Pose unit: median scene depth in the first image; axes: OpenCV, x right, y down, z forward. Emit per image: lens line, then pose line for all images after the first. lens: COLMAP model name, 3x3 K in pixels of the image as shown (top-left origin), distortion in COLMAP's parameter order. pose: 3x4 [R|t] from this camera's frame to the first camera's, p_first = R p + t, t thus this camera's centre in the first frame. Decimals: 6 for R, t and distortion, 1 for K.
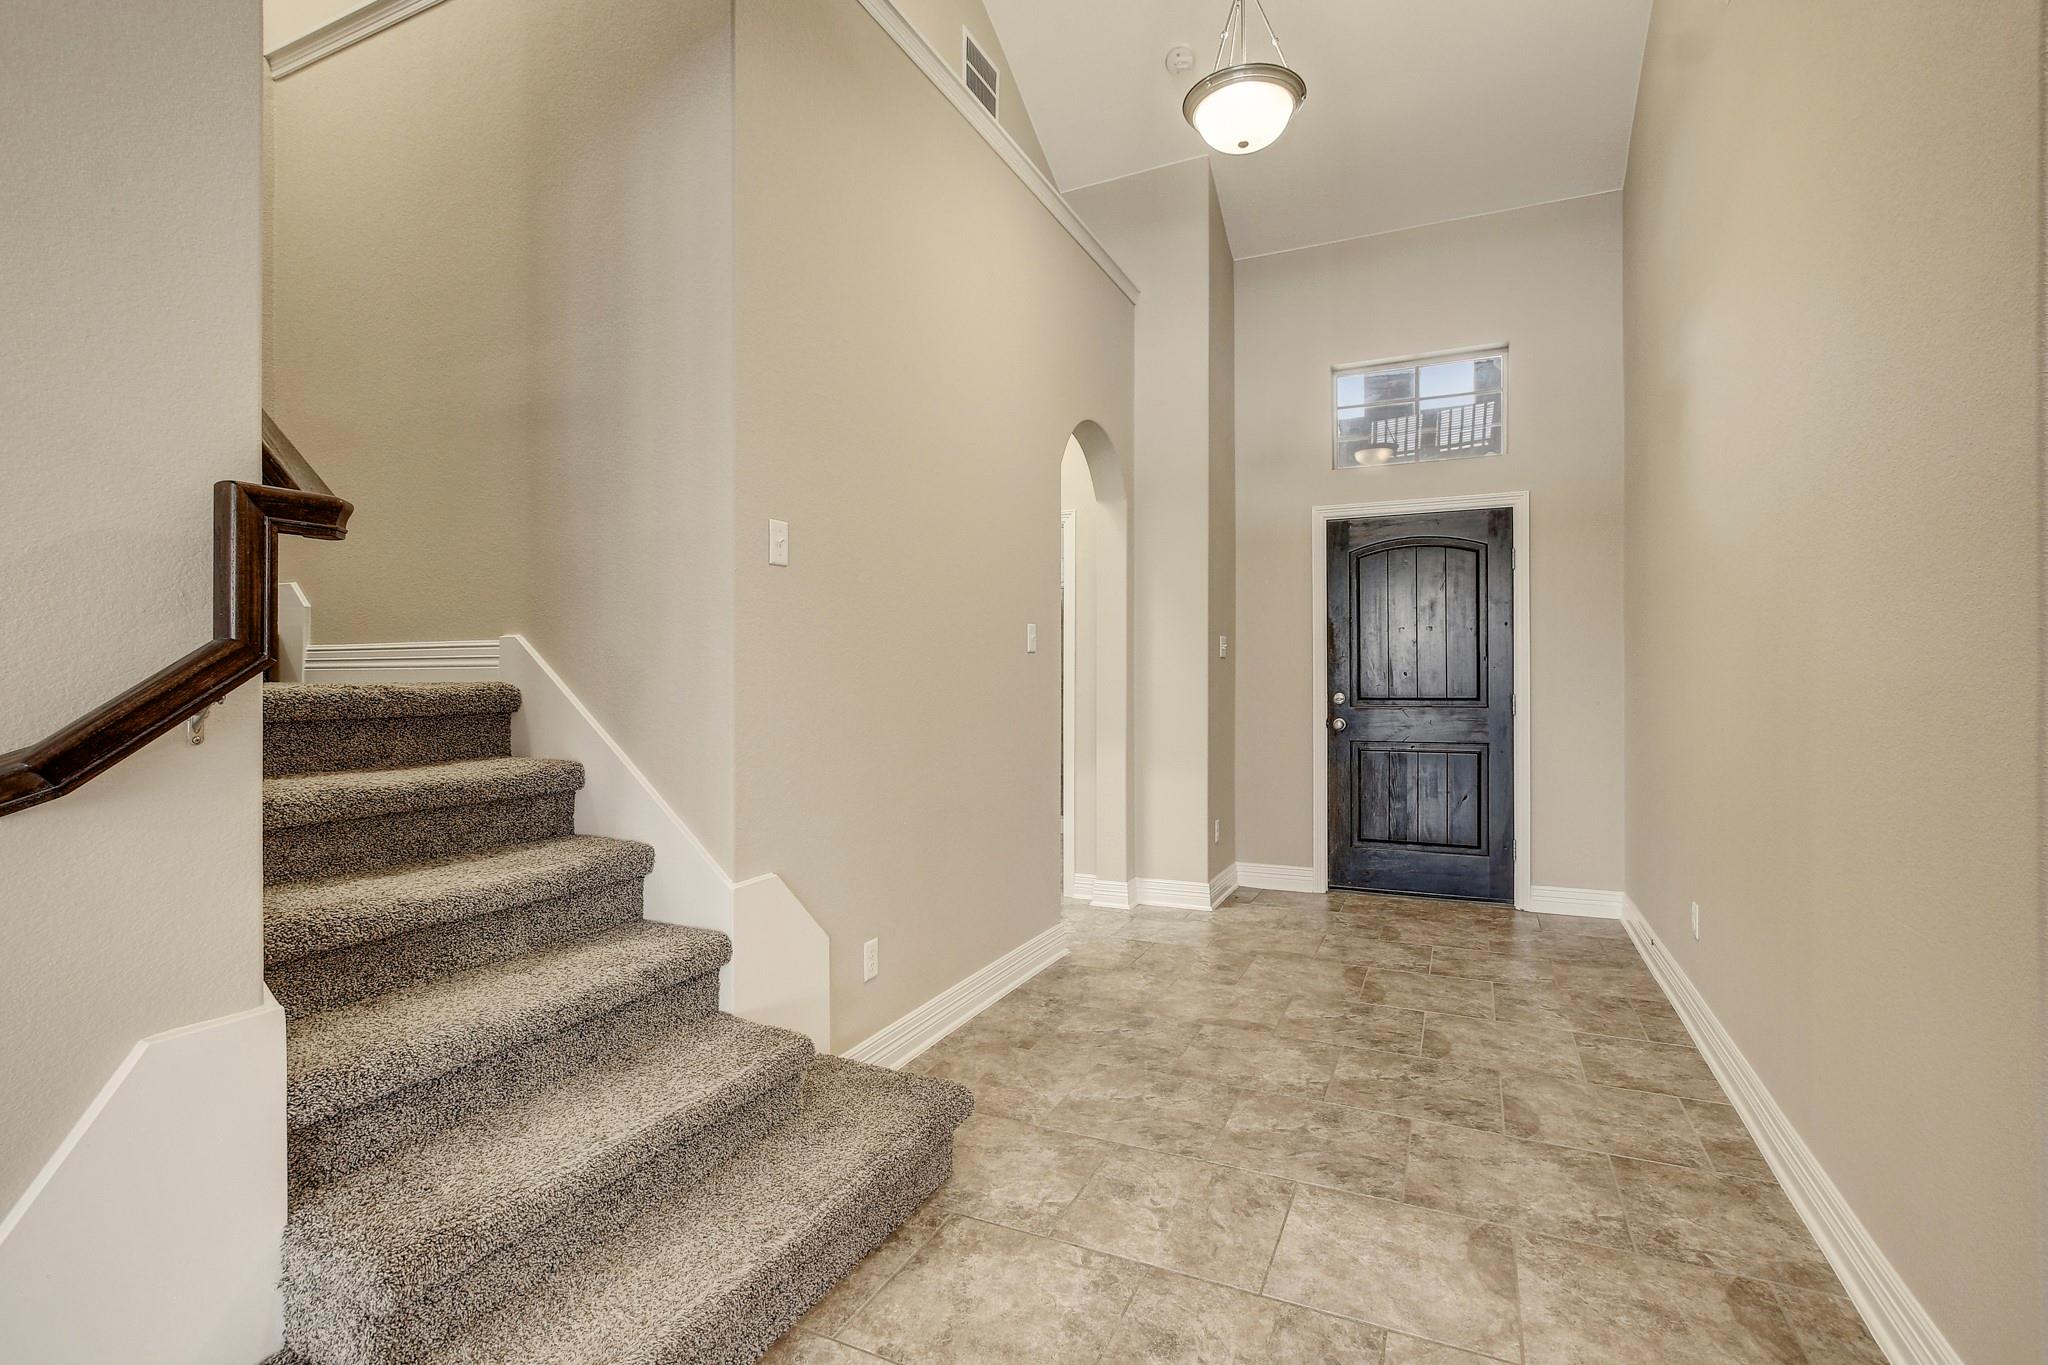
lens RADIAL K [[946.1, 0, 1024.6], [0, 946.1, 681.1], [0, 0, 1]] dist [-0.012513, 0.003332]
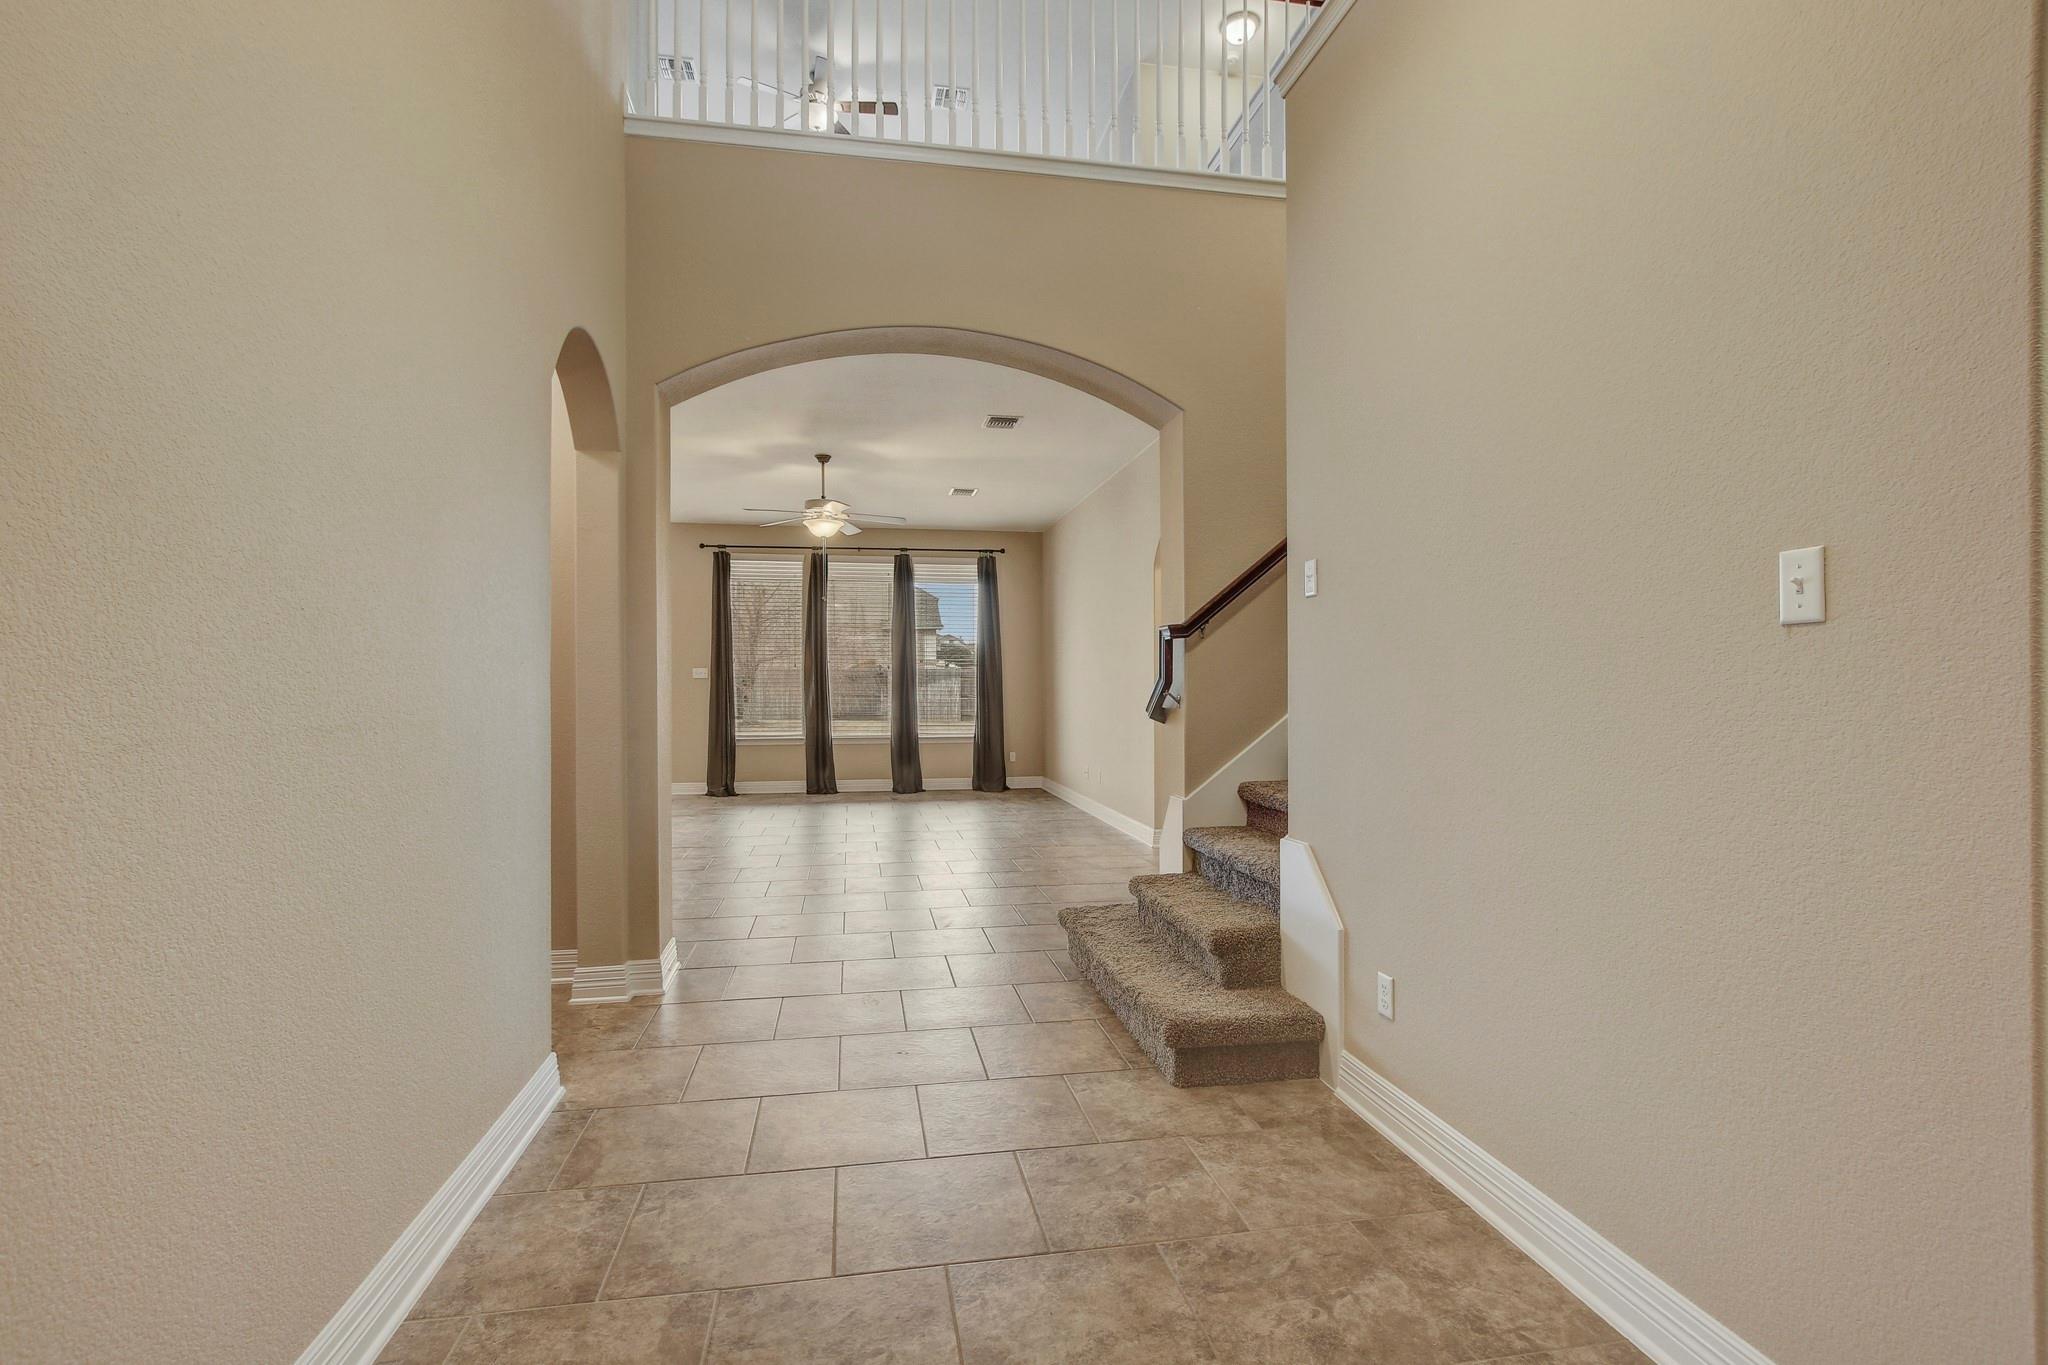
lens RADIAL K [[946.1, 0, 1012.0], [0, 946.1, 679.3], [0, 0, 1]] dist [-0.012513, 0.003332]
pose [[-0.821457, -0.000825, -0.570270, 0.675999], [0.000144, 0.999999, -0.001655, -0.011344], [0.570270, -0.001442, -0.821456, 1.588589]]
